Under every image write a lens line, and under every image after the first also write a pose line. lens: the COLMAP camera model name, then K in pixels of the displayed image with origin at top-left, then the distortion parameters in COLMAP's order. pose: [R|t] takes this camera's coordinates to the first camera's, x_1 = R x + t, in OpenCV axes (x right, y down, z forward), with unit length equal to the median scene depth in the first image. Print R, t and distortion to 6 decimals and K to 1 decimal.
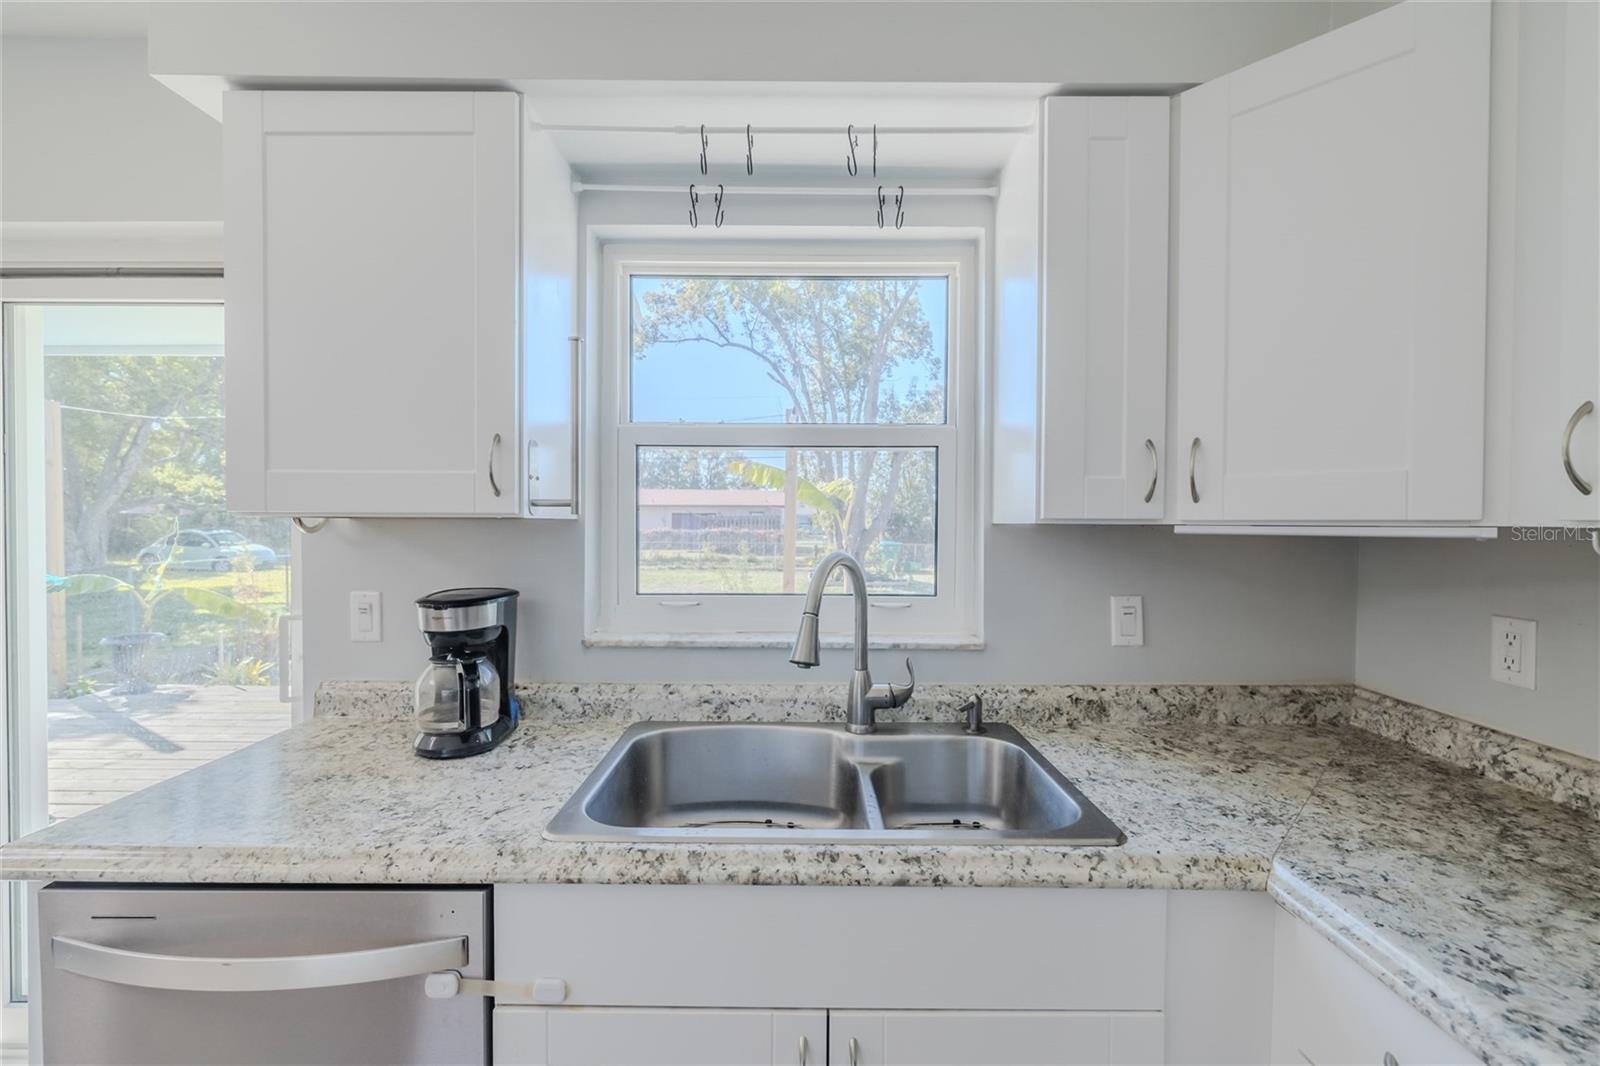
lens RADIAL K [[676.2, 0, 785.9], [0, 676.2, 529.4], [0, 0, 1]] dist [0.009011, 0.000576]
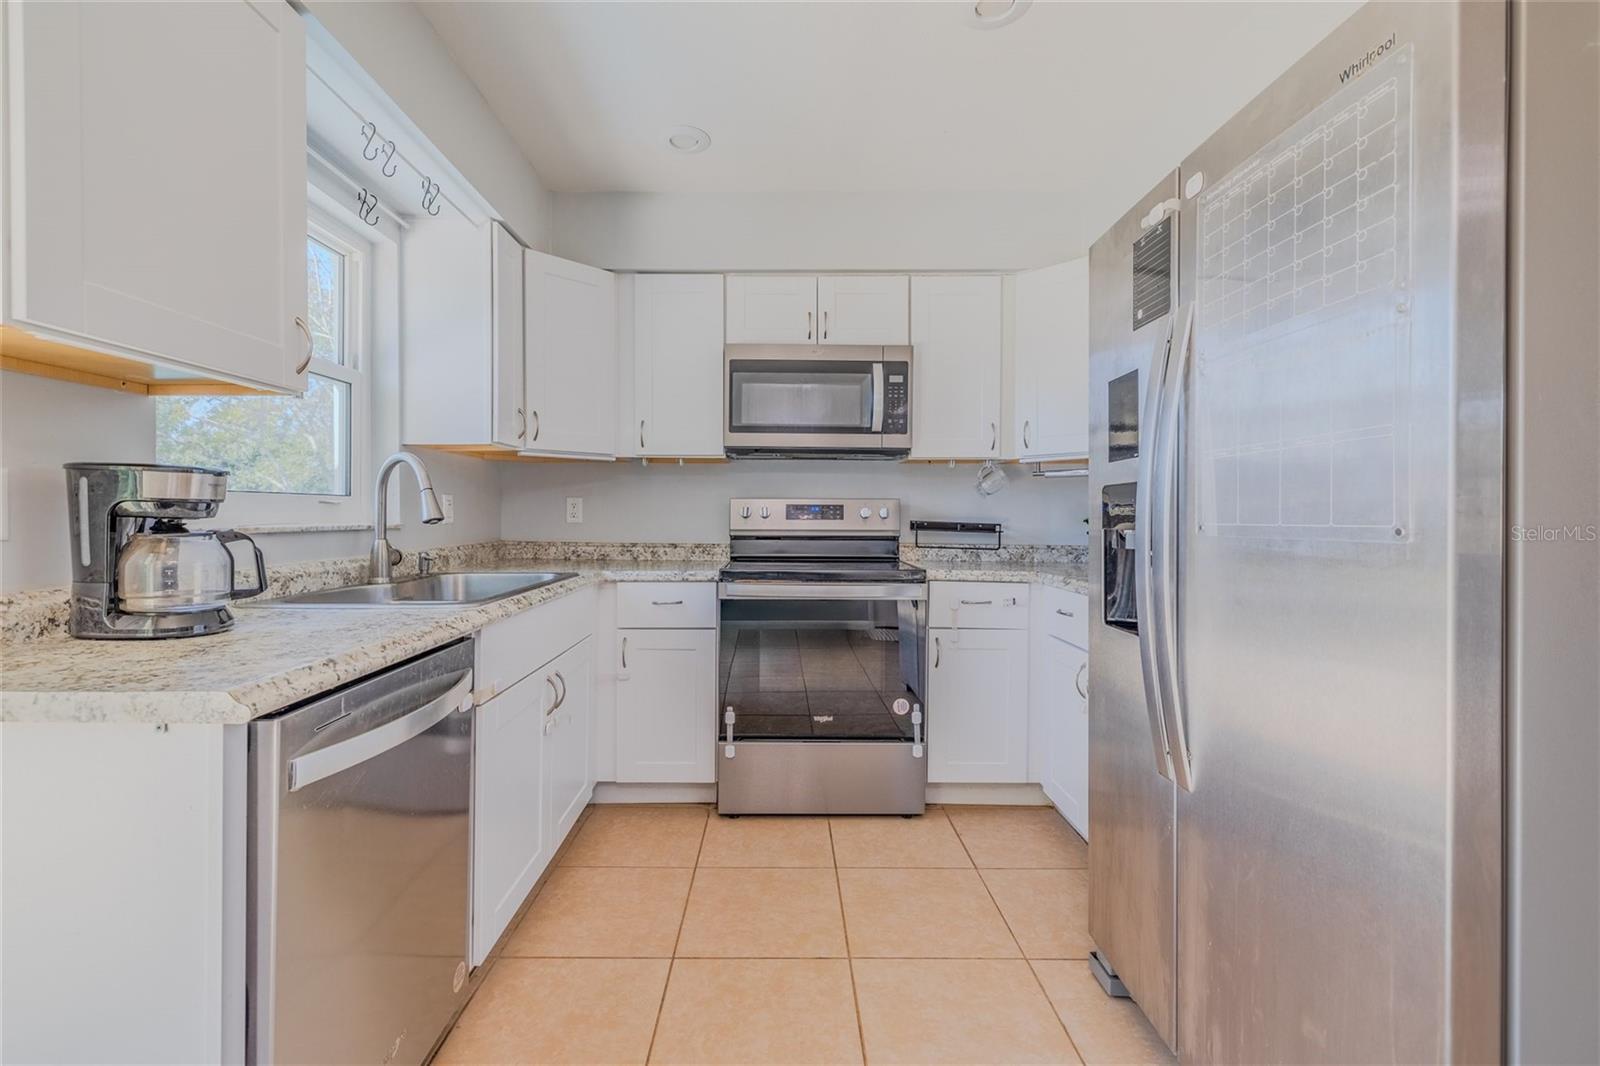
lens RADIAL K [[676.2, 0, 790.7], [0, 676.2, 523.4], [0, 0, 1]] dist [0.009011, 0.000576]
pose [[-0.015231, -0.021120, 0.999661, -1.307462], [0.009578, 0.999728, 0.021267, 0.152656], [-0.999838, 0.009898, -0.015024, 0.175431]]
